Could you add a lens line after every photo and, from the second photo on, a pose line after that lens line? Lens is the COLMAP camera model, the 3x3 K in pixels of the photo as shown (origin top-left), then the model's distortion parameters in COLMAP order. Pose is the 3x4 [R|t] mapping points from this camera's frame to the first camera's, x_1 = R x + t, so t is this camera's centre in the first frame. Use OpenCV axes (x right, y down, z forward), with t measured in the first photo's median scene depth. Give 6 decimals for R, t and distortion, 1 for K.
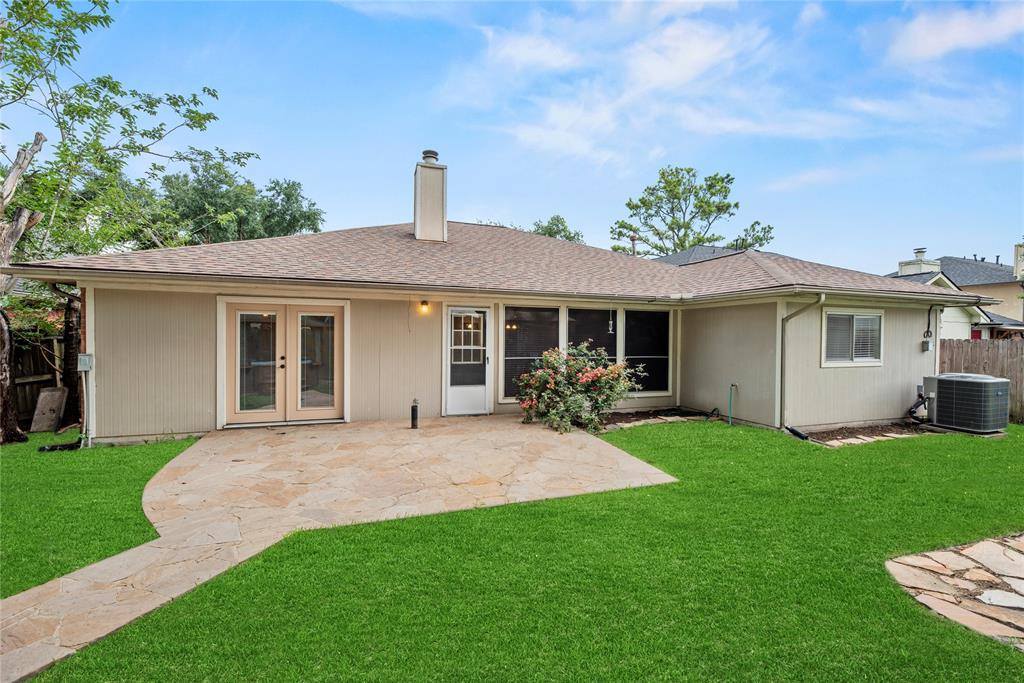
lens RADIAL K [[416.7, 0, 518.8], [0, 416.7, 343.7], [0, 0, 1]] dist [-0.000719, -0.002443]
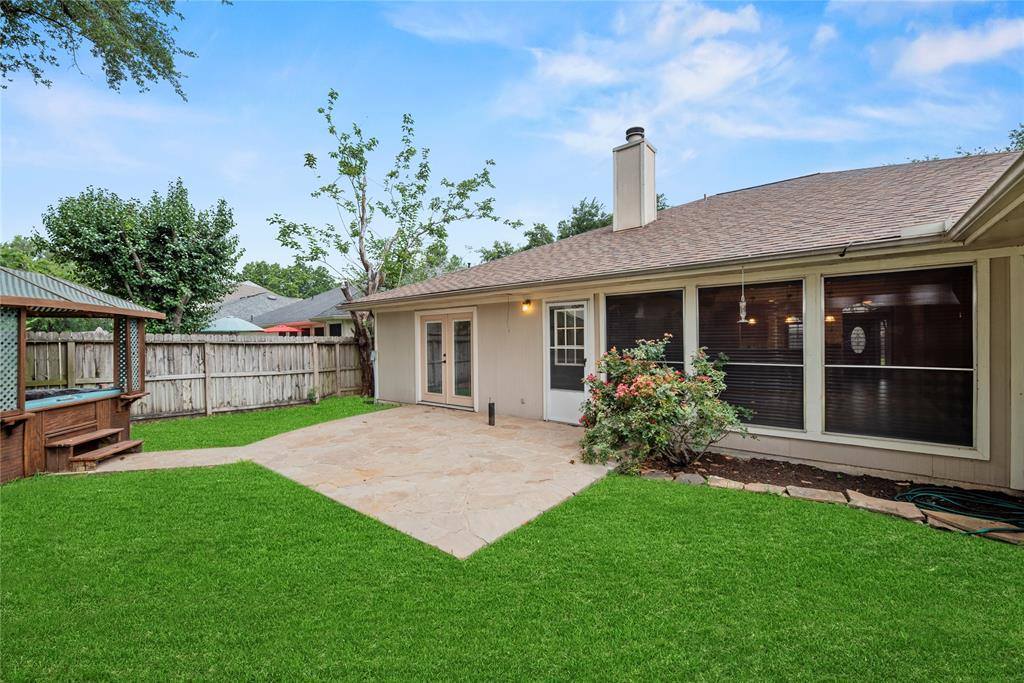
lens RADIAL K [[416.7, 0, 512.7], [0, 416.7, 345.0], [0, 0, 1]] dist [-0.000719, -0.002443]
pose [[0.522509, -0.005904, -0.852614, 0.581171], [0.001886, 0.999982, -0.005768, 0.009030], [0.852632, 0.001406, 0.522510, 0.445426]]
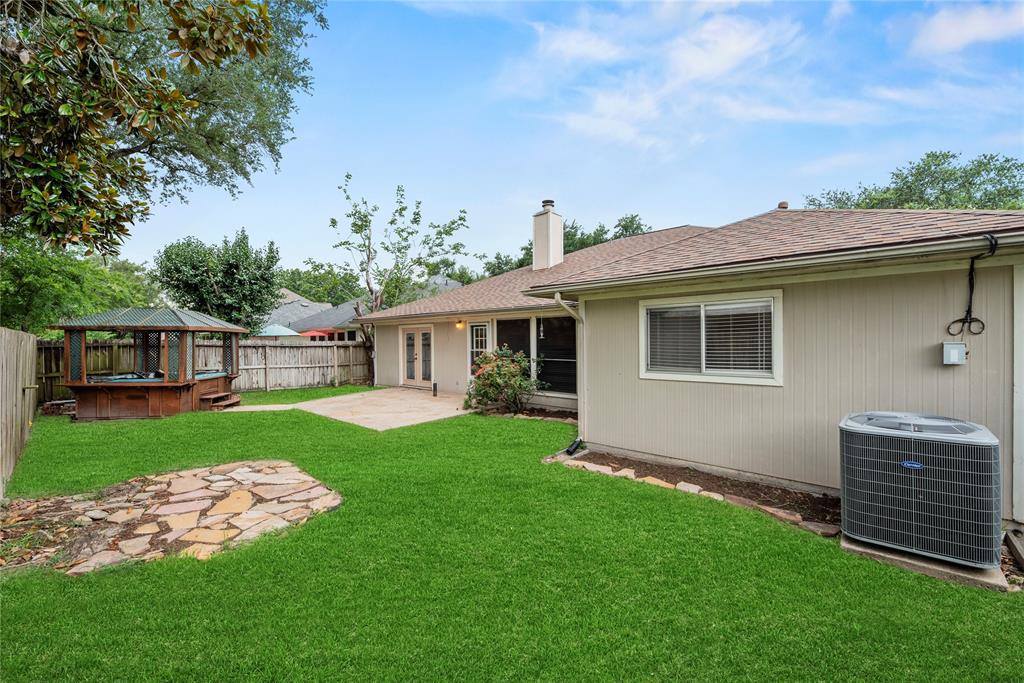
lens RADIAL K [[416.7, 0, 513.4], [0, 416.7, 341.6], [0, 0, 1]] dist [-0.000719, -0.002443]
pose [[0.473619, -0.011485, -0.880655, 1.260071], [-0.001233, 0.999905, -0.013703, -0.000405], [0.880729, 0.007576, 0.473560, 0.411915]]
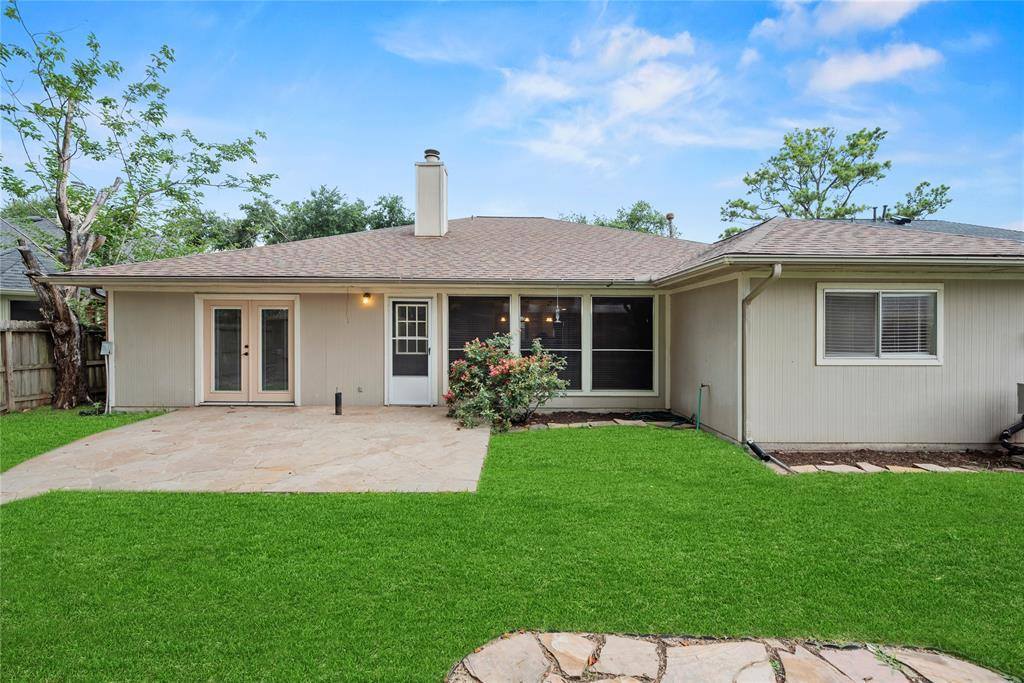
lens RADIAL K [[416.7, 0, 516.9], [0, 416.7, 330.6], [0, 0, 1]] dist [-0.000719, -0.002443]
pose [[0.947800, -0.005667, -0.318816, 0.448210], [-0.001732, 0.999736, -0.022921, 0.013501], [0.318861, 0.022276, 0.947540, 0.132338]]
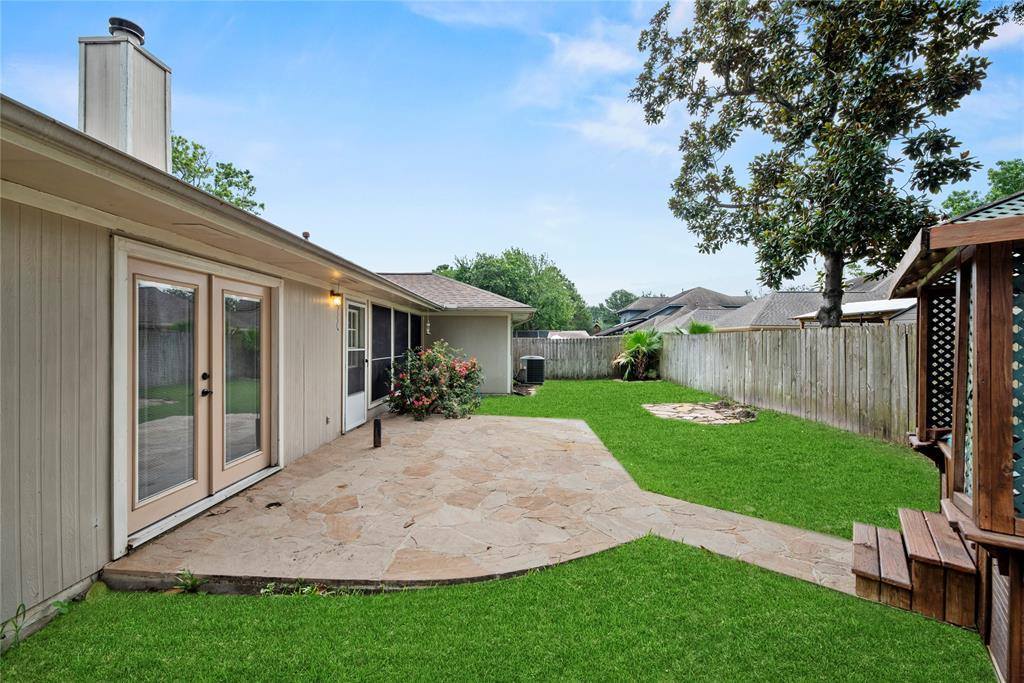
lens RADIAL K [[416.7, 0, 507.4], [0, 416.7, 343.1], [0, 0, 1]] dist [-0.000719, -0.002443]
pose [[0.345997, -0.012336, 0.938154, -0.818819], [0.016134, 0.999844, 0.007197, -0.004349], [-0.938097, 0.012646, 0.346142, 0.413801]]
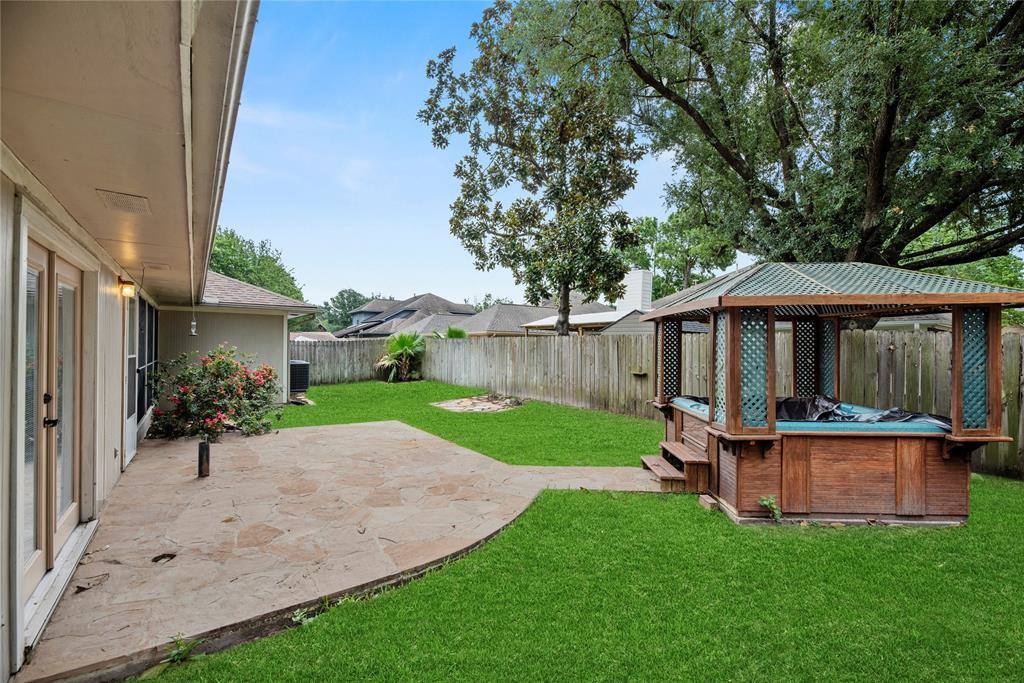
lens RADIAL K [[416.7, 0, 525.3], [0, 416.7, 342.2], [0, 0, 1]] dist [-0.000719, -0.002443]
pose [[-0.307444, -0.005552, 0.951550, -0.913489], [0.005564, 0.999955, 0.007632, -0.012611], [-0.951550, 0.007641, -0.307400, 0.630400]]
